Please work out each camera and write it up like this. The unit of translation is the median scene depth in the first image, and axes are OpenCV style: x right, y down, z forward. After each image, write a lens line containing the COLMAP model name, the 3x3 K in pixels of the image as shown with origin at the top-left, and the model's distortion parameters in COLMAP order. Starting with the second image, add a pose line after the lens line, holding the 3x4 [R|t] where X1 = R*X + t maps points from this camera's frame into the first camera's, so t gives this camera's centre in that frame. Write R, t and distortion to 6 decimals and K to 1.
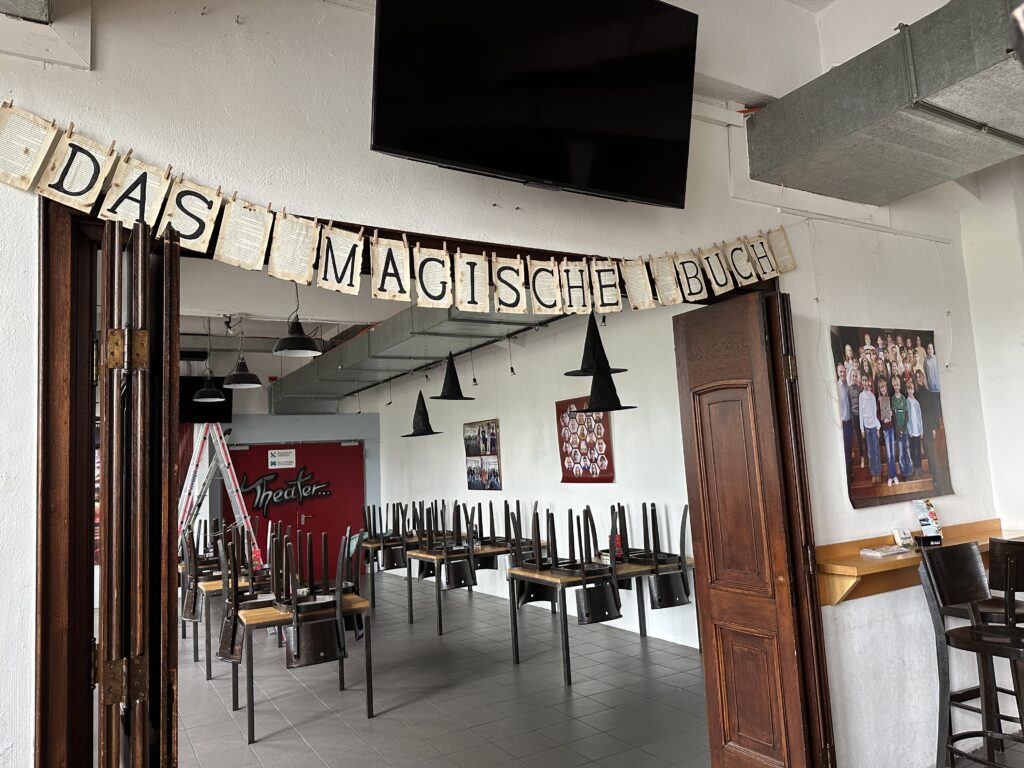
lens RADIAL K [[724.8, 0, 512.0], [0, 724.8, 384.0], [0, 0, 1]] dist [0.175368, -0.237932]
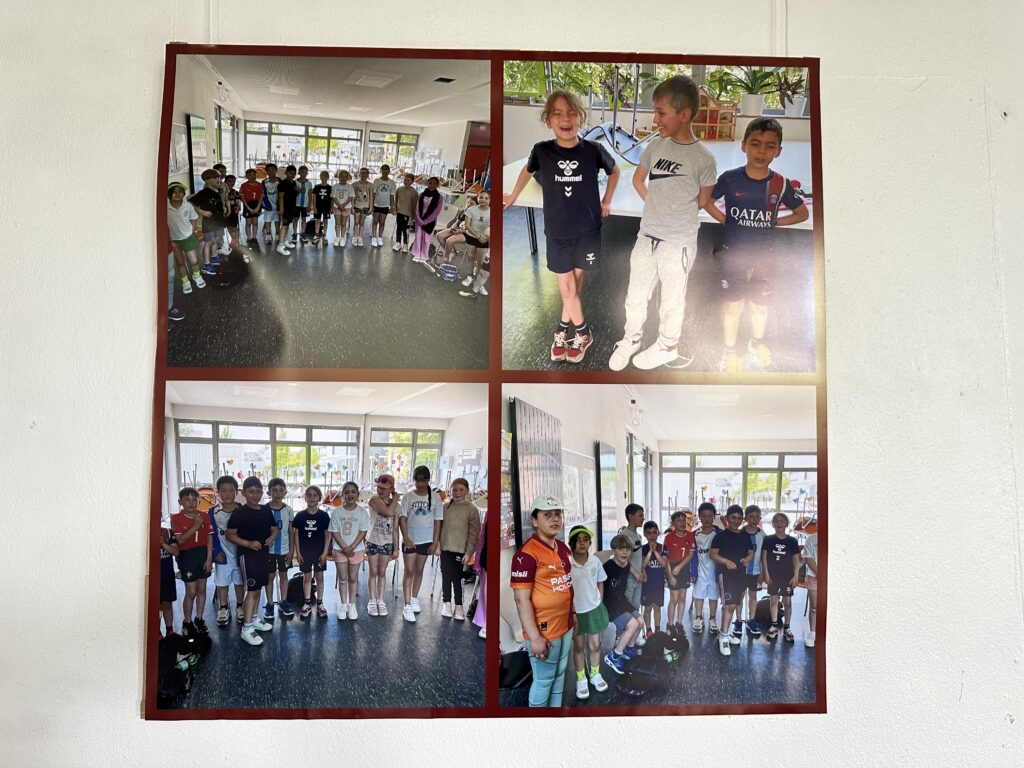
lens RADIAL K [[724.8, 0, 512.0], [0, 724.8, 384.0], [0, 0, 1]] dist [0.175368, -0.237932]
pose [[0.478764, 0.100038, 0.872226, -0.159078], [-0.126026, 0.991029, -0.044489, 0.125105], [-0.868851, -0.088624, 0.487076, 1.140448]]
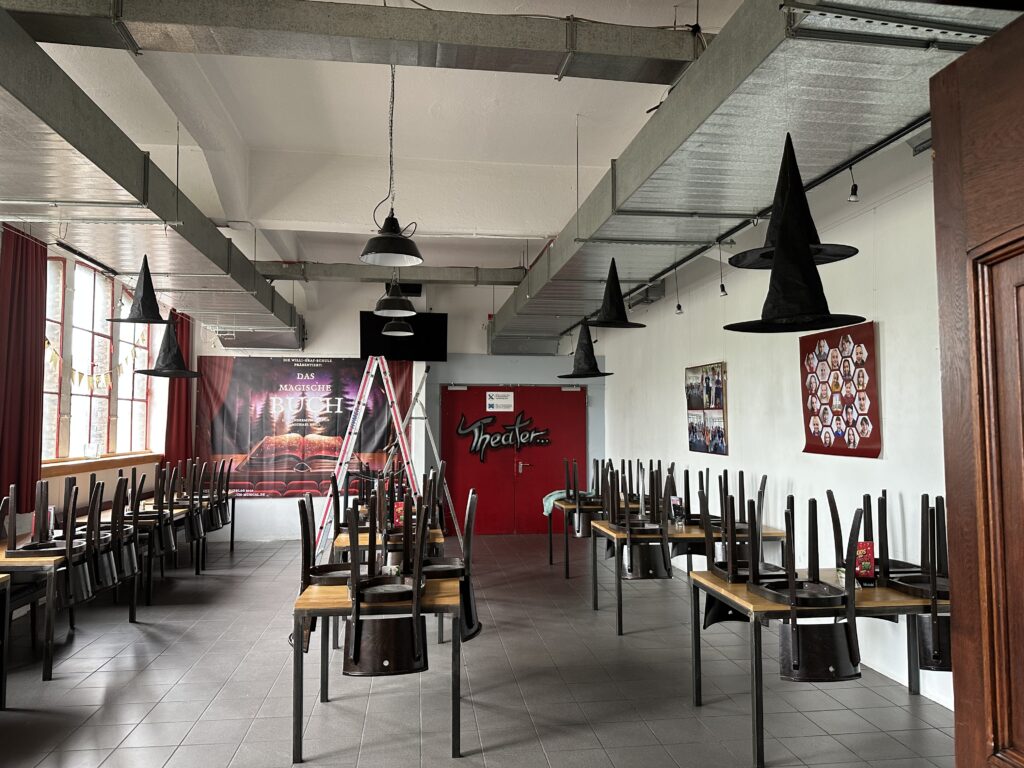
lens RADIAL K [[724.8, 0, 512.0], [0, 724.8, 384.0], [0, 0, 1]] dist [0.175368, -0.237932]
pose [[0.925383, 0.034776, -0.377436, 0.075600], [-0.009147, 0.997541, 0.069484, 0.022624], [0.378924, -0.060847, 0.923425, 0.234918]]
